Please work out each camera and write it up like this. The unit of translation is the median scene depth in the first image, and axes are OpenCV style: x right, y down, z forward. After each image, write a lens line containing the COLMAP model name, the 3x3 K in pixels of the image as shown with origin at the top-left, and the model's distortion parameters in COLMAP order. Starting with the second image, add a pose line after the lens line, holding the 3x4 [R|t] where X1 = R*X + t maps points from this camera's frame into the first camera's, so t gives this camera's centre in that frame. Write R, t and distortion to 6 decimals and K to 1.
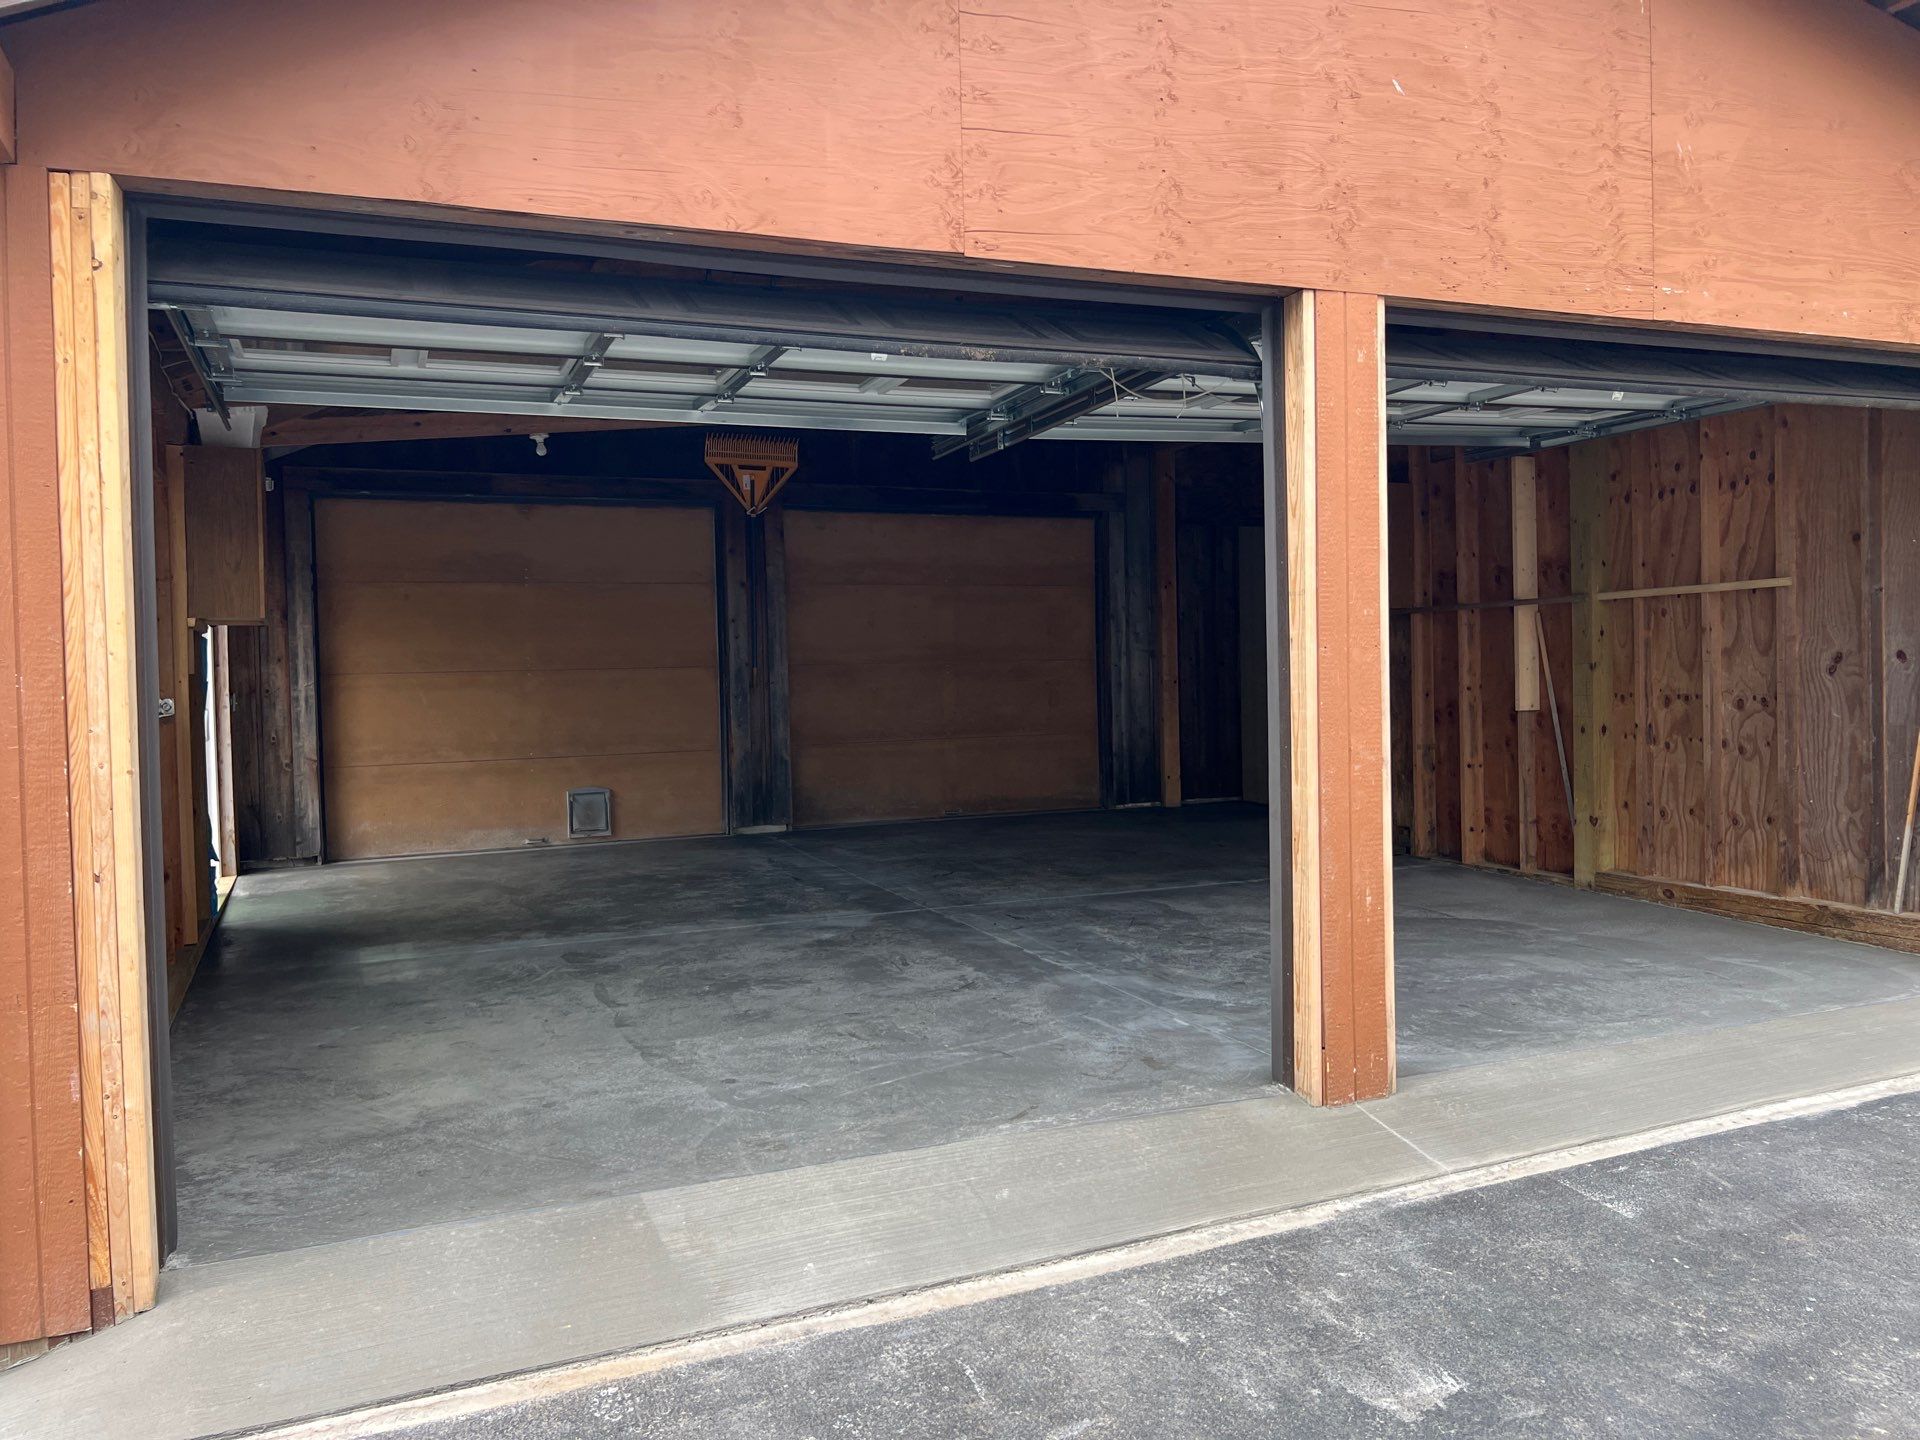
lens RADIAL K [[1438.5, 0, 956.2], [0, 1438.5, 713.9], [0, 0, 1]] dist [0.041462, -0.038697]
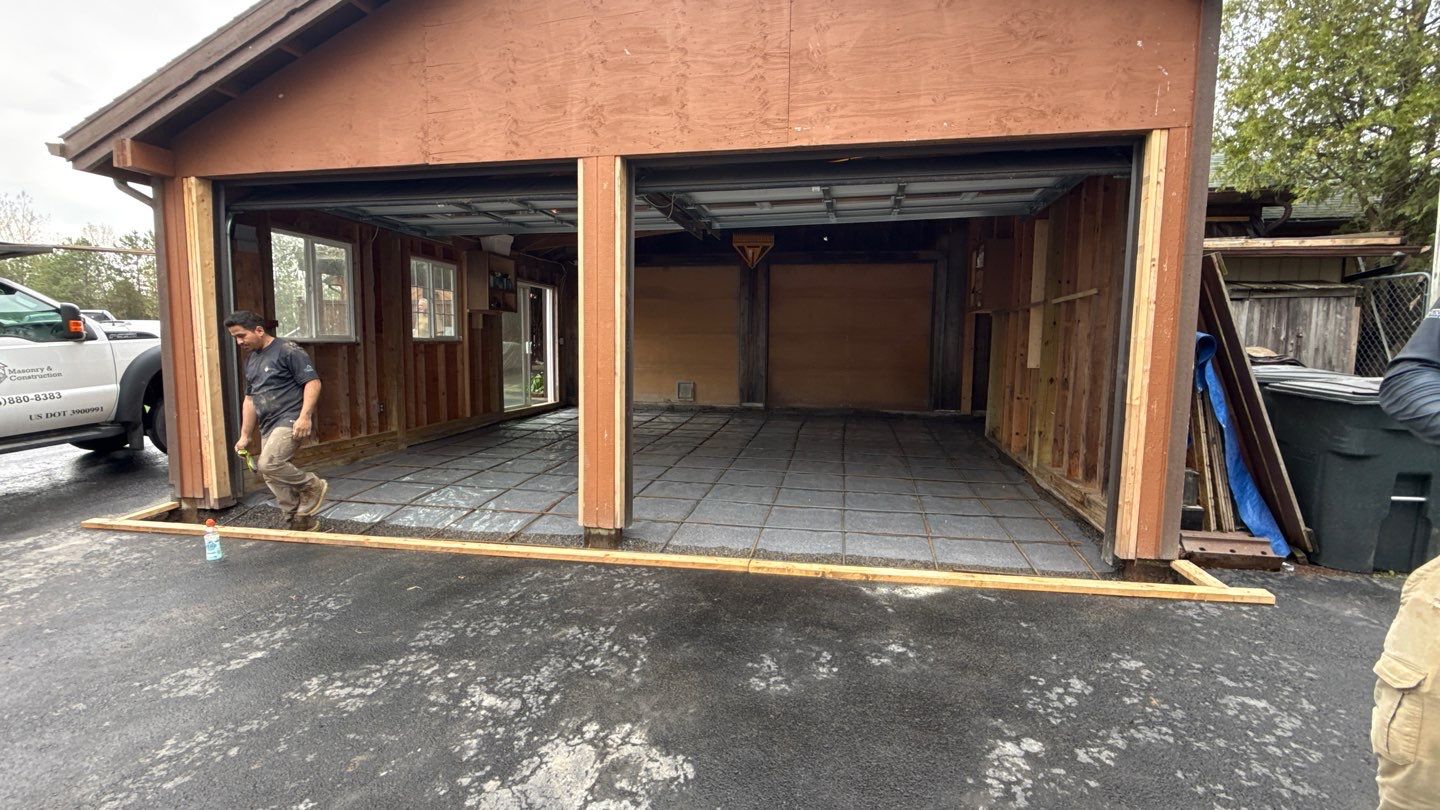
lens RADIAL K [[638.3, 0, 720.4], [0, 638.3, 410.2], [0, 0, 1]] dist [0.001771, 0.000133]
pose [[0.824536, 0.093039, -0.558107, 0.846464], [-0.048733, 0.994400, 0.093773, -0.009713], [0.563706, -0.050121, 0.824453, 0.251040]]
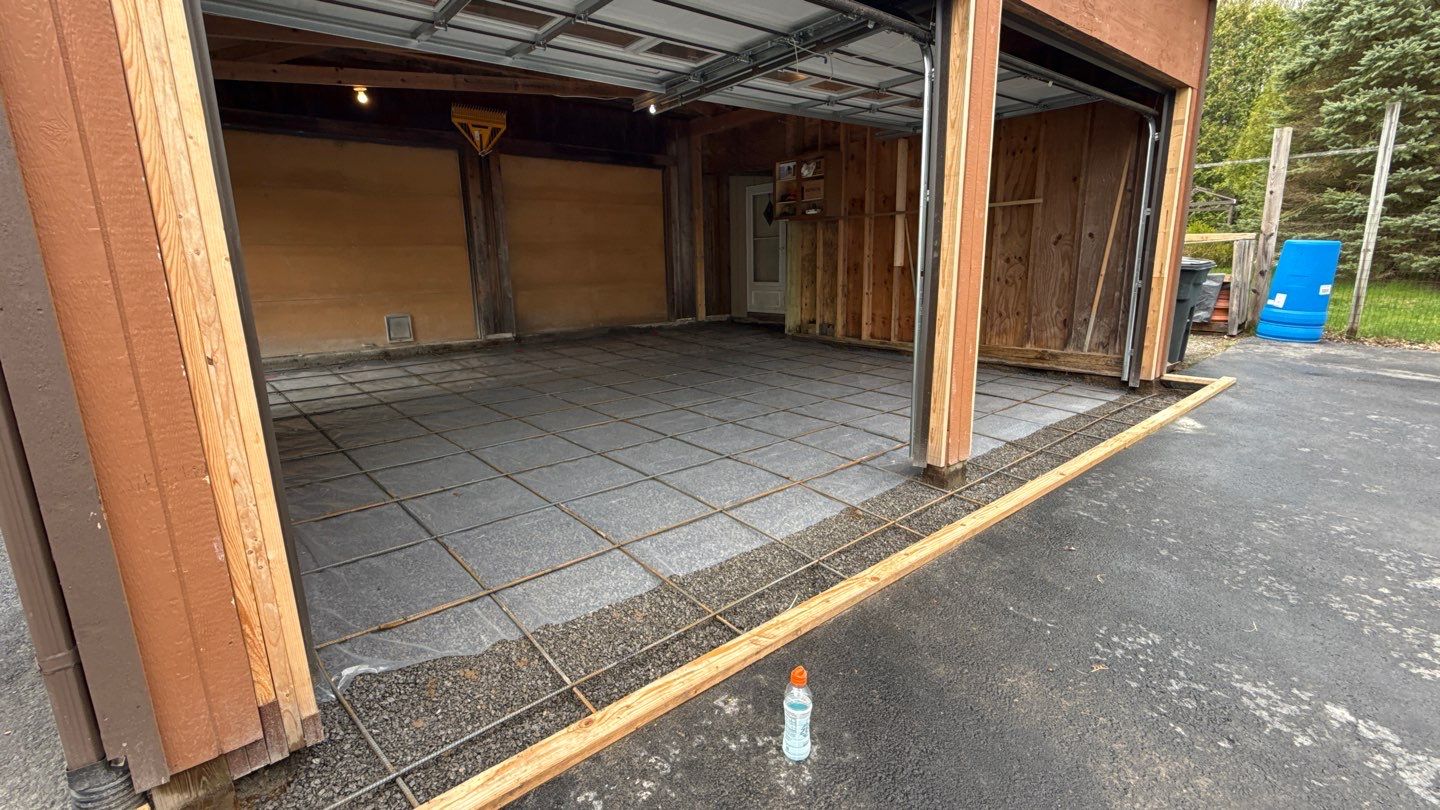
lens RADIAL K [[638.3, 0, 723.1], [0, 638.3, 407.9], [0, 0, 1]] dist [0.001771, 0.000133]
pose [[0.954146, -0.062456, 0.292753, -0.226528], [0.005950, 0.981755, 0.190057, 0.036668], [-0.299282, -0.179601, 0.937109, 0.269814]]
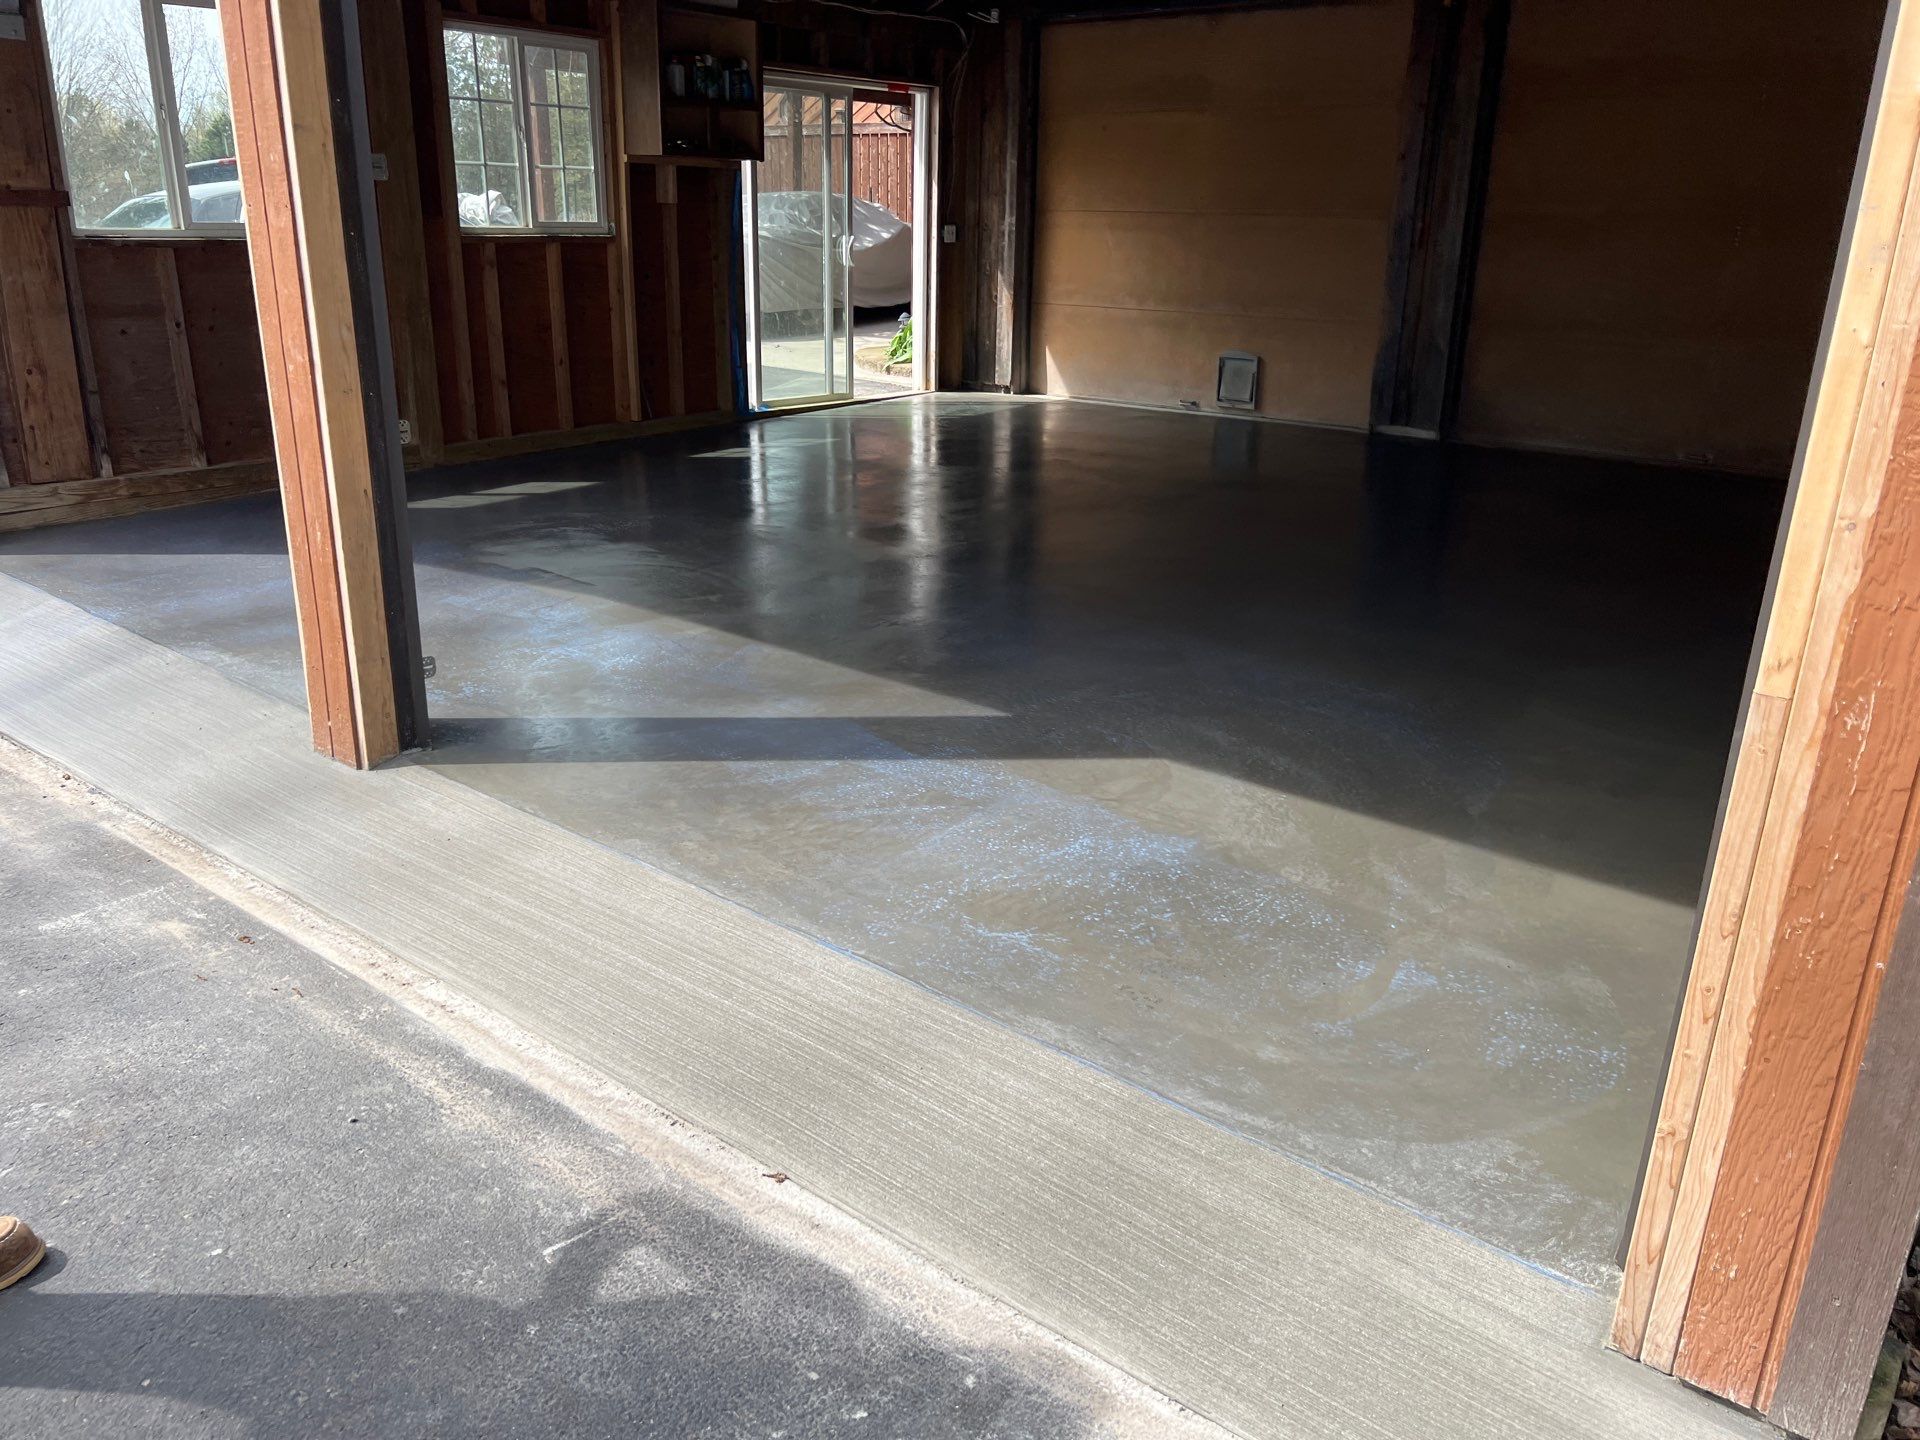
lens RADIAL K [[1438.5, 0, 948.3], [0, 1438.5, 730.8], [0, 0, 1]] dist [0.041462, -0.038697]
pose [[0.463675, 0.330878, -0.821904, 1.003791], [-0.056549, 0.936811, 0.345234, -0.061037], [0.884199, -0.113599, 0.453087, 0.806066]]
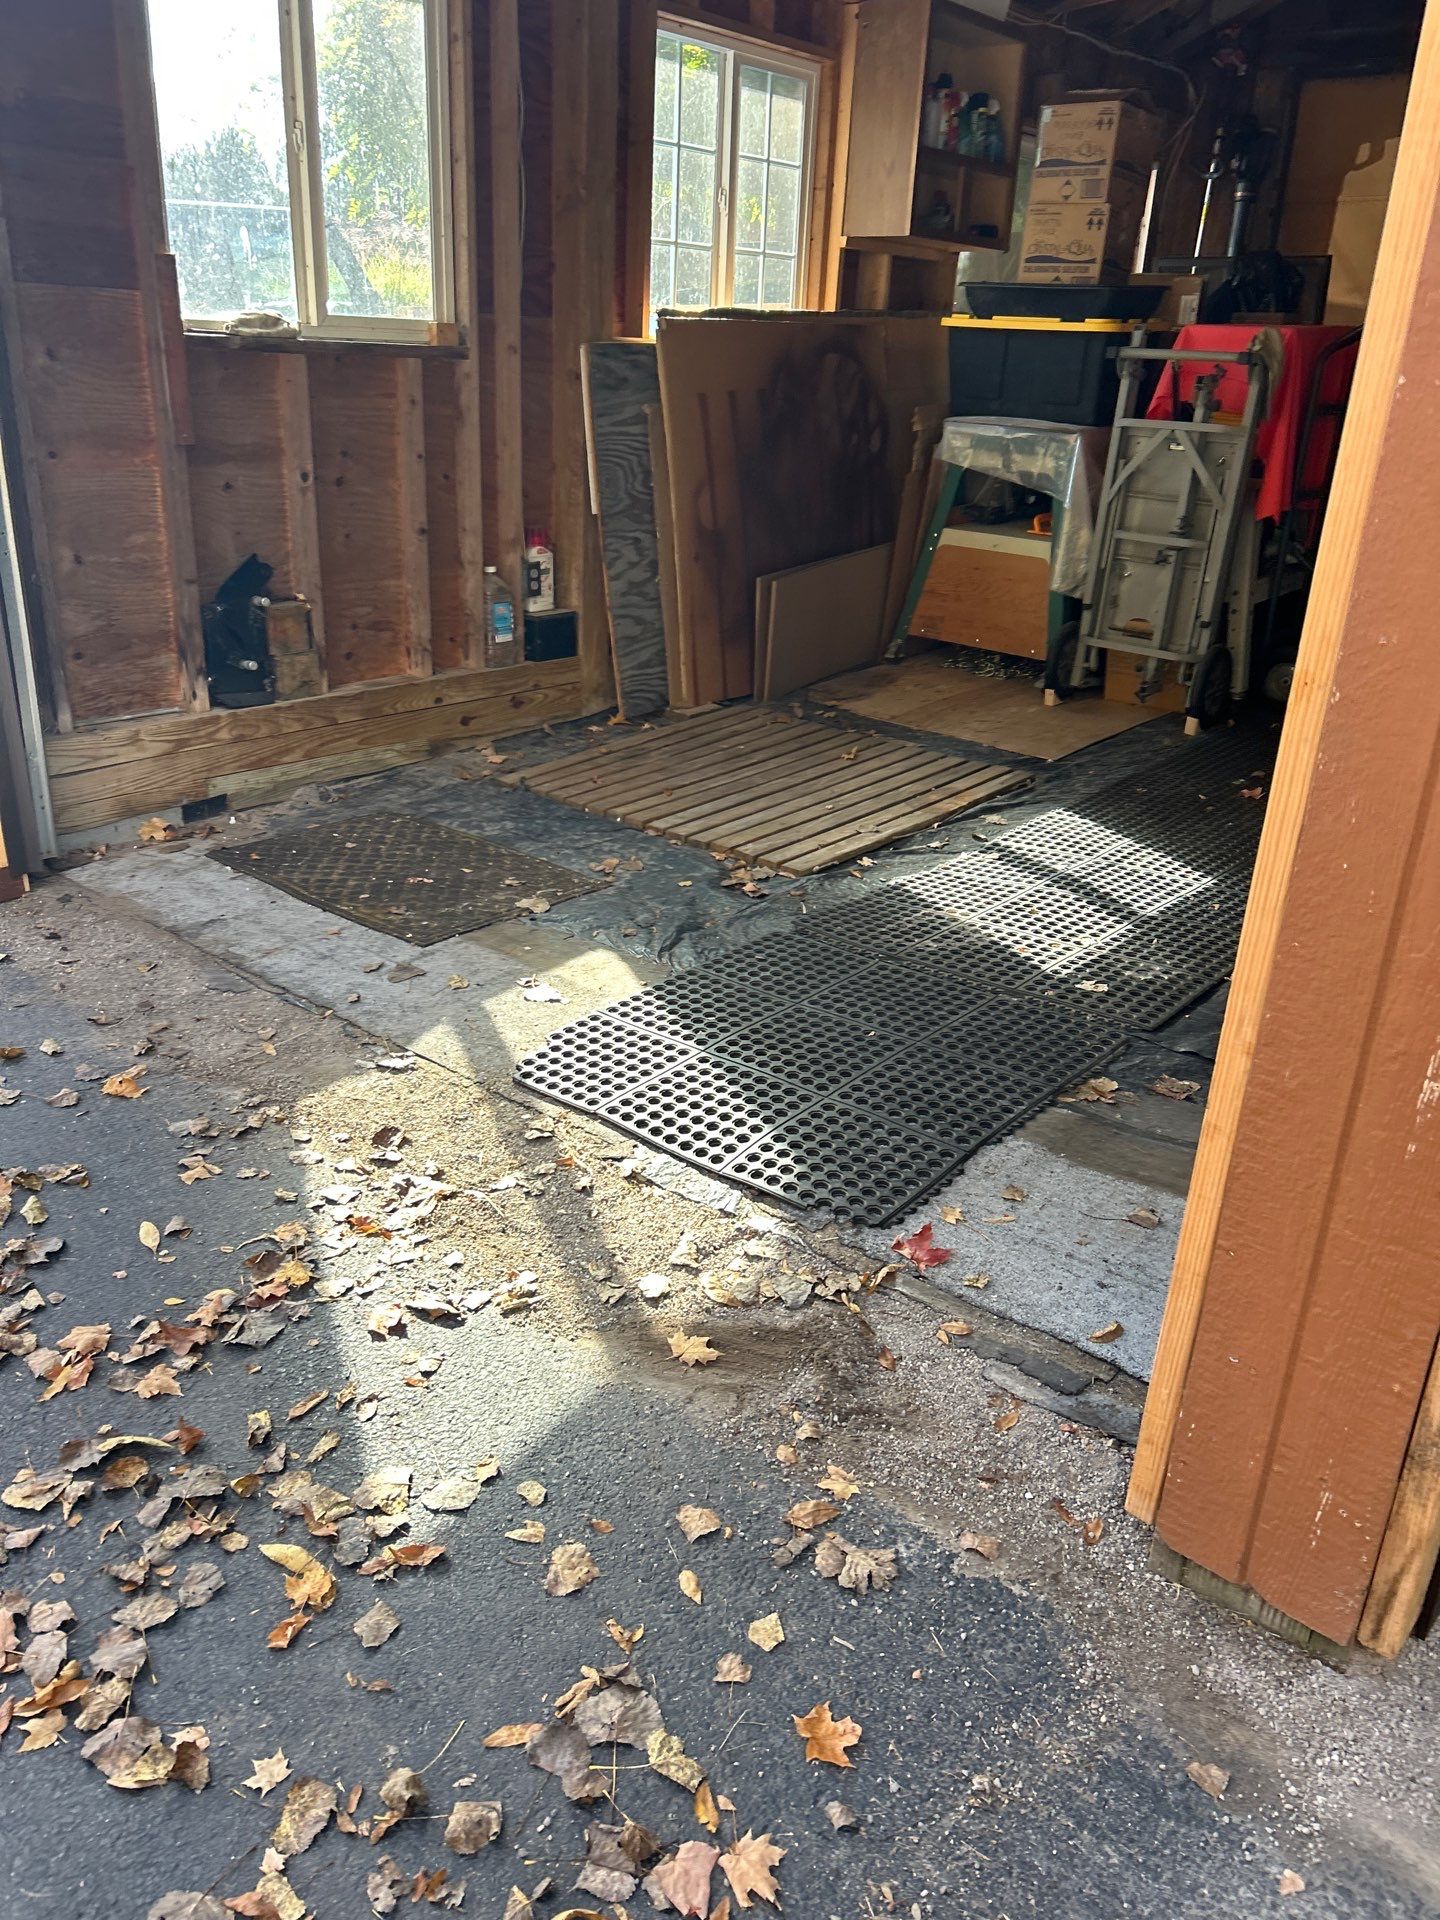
lens RADIAL K [[1438.5, 0, 710.4], [0, 1438.5, 954.0], [0, 0, 1]] dist [0.041462, -0.038697]
pose [[0.449604, 0.382175, -0.807340, 0.393526], [-0.073497, 0.916609, 0.392970, -0.007798], [0.890199, -0.117343, 0.440201, 0.634430]]
